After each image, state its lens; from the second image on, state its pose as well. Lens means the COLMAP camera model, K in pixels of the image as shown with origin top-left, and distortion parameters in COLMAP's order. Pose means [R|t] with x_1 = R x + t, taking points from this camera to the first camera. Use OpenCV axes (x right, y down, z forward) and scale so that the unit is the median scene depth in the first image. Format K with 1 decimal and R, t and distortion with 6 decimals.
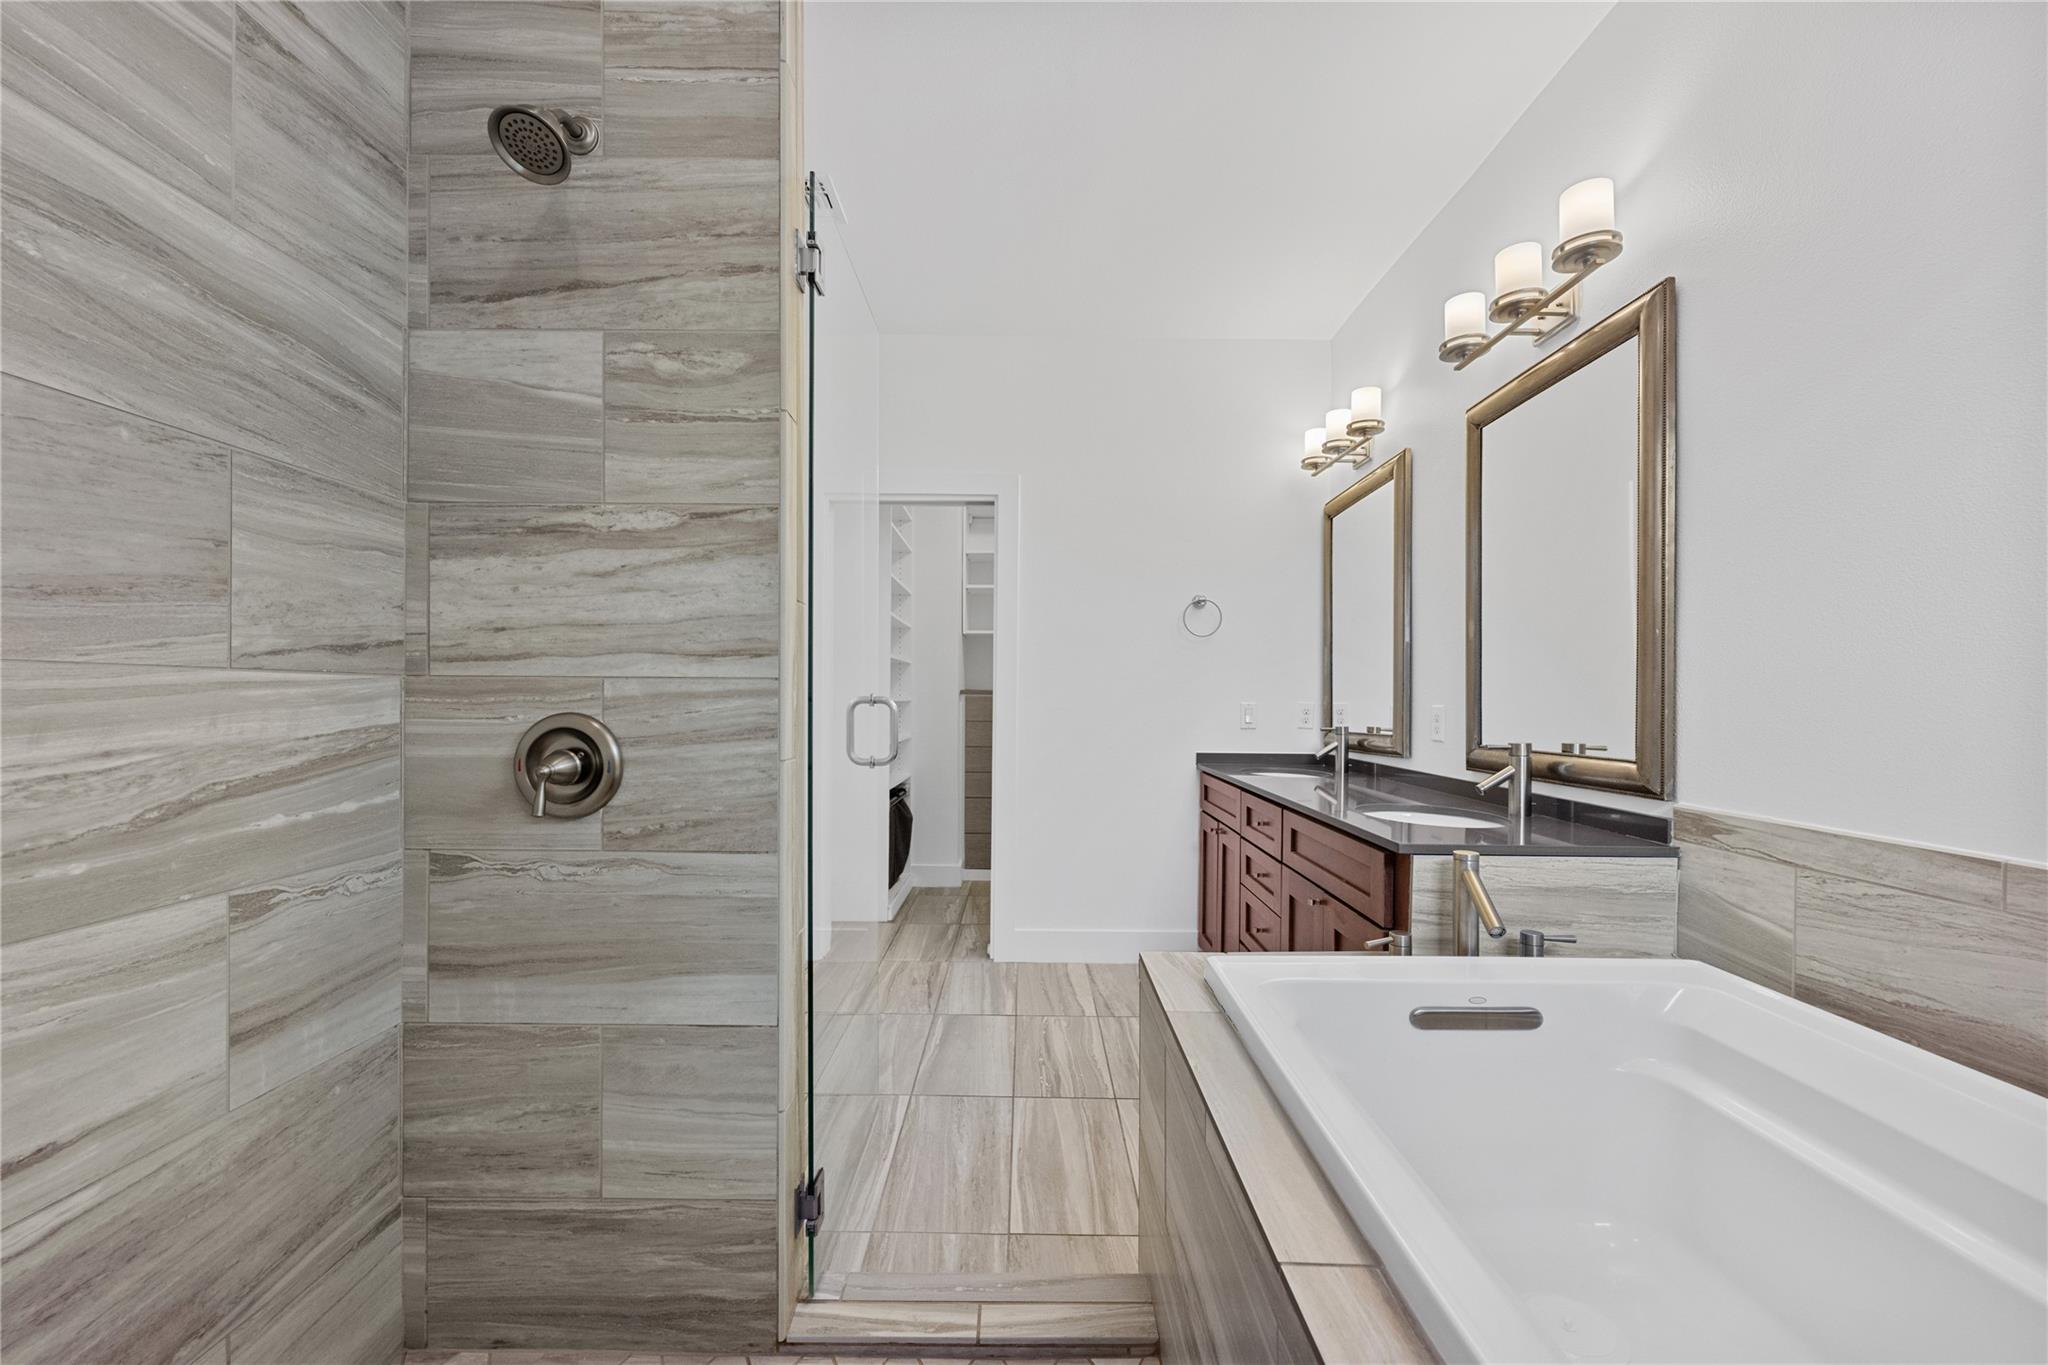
lens RADIAL K [[815.4, 0, 1039.9], [0, 815.4, 695.4], [0, 0, 1]] dist [0.001785, 0.000411]
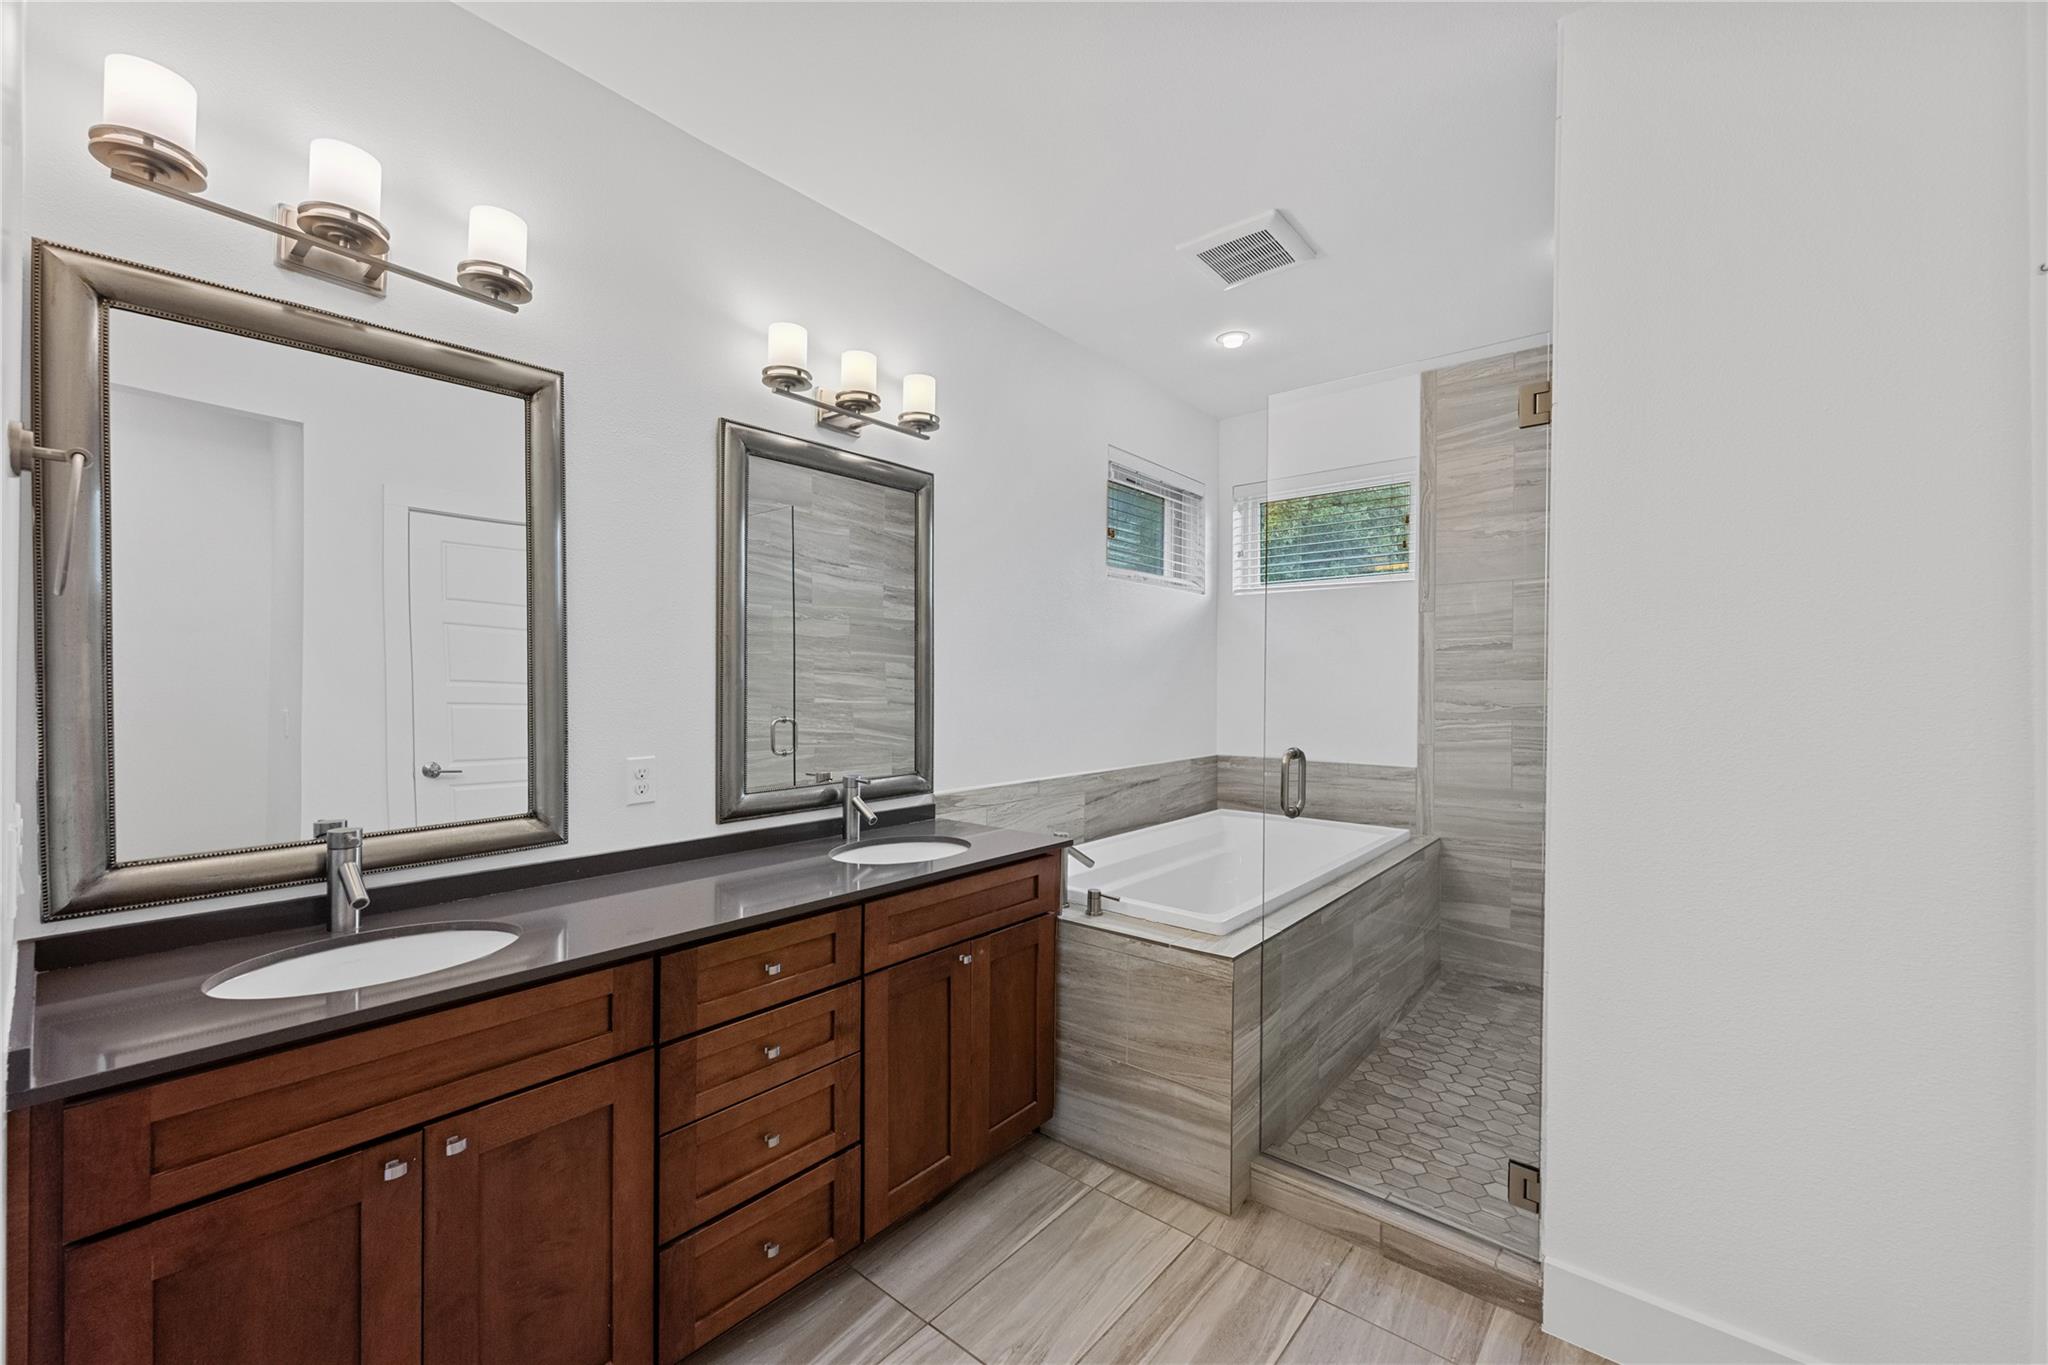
lens RADIAL K [[815.4, 0, 1004.2], [0, 815.4, 679.2], [0, 0, 1]] dist [0.001785, 0.000411]
pose [[-0.739916, -0.017747, 0.672465, -0.434416], [-0.016862, 0.999827, 0.007832, -0.114019], [-0.672487, -0.005544, -0.740088, 2.098717]]
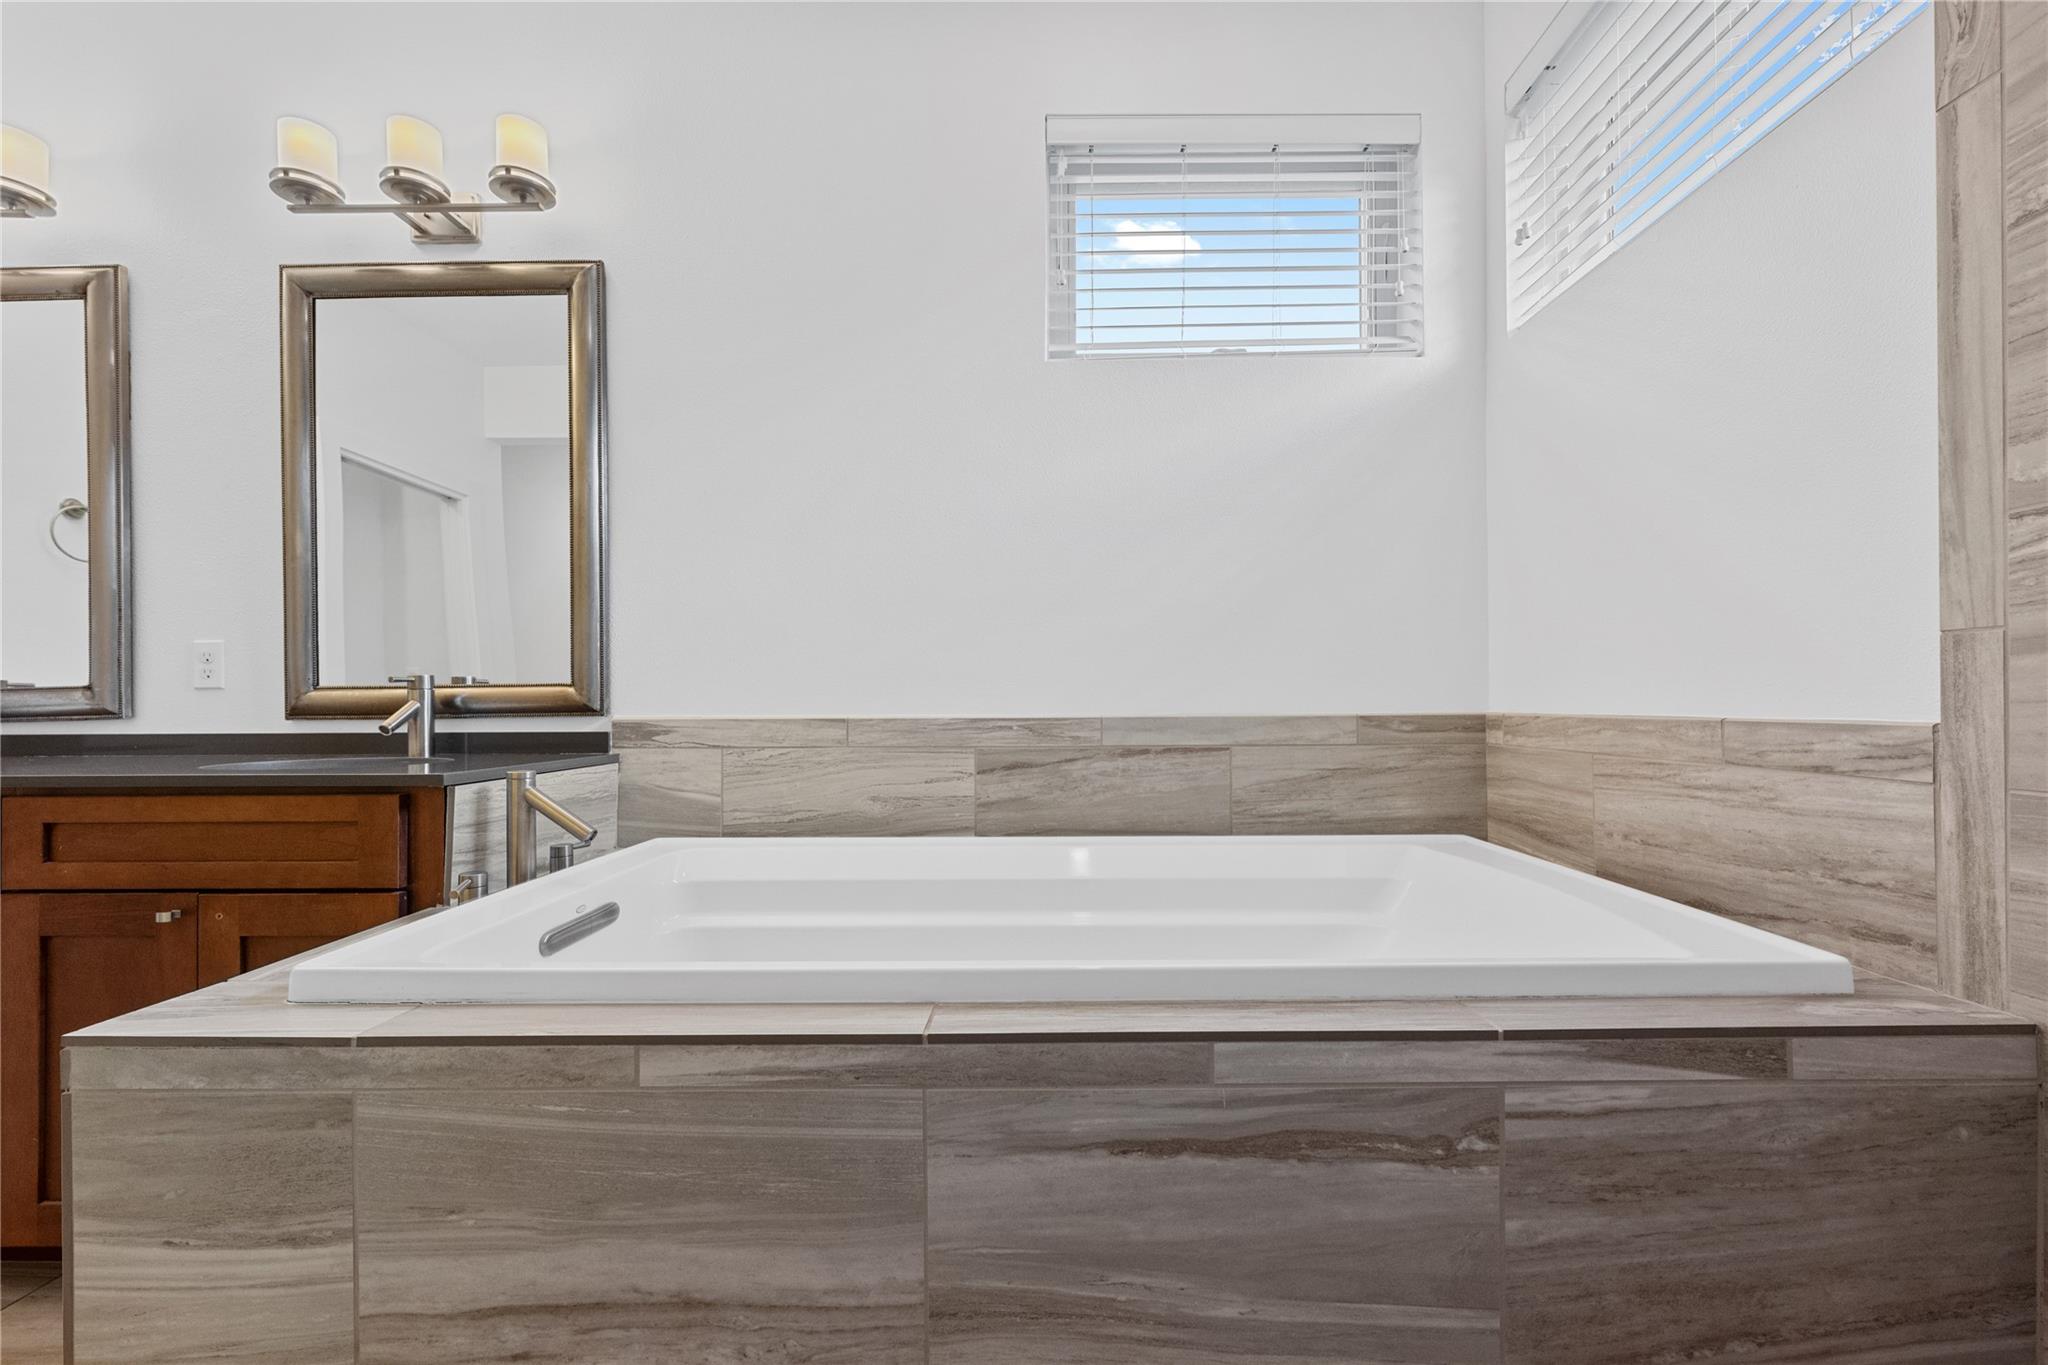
lens RADIAL K [[815.4, 0, 1042.3], [0, 815.4, 692.0], [0, 0, 1]] dist [0.001785, 0.000411]
pose [[0.029883, -0.004600, 0.999543, -0.360279], [0.003643, 0.999983, 0.004494, 0.091537], [-0.999547, 0.003508, 0.029899, 0.345791]]
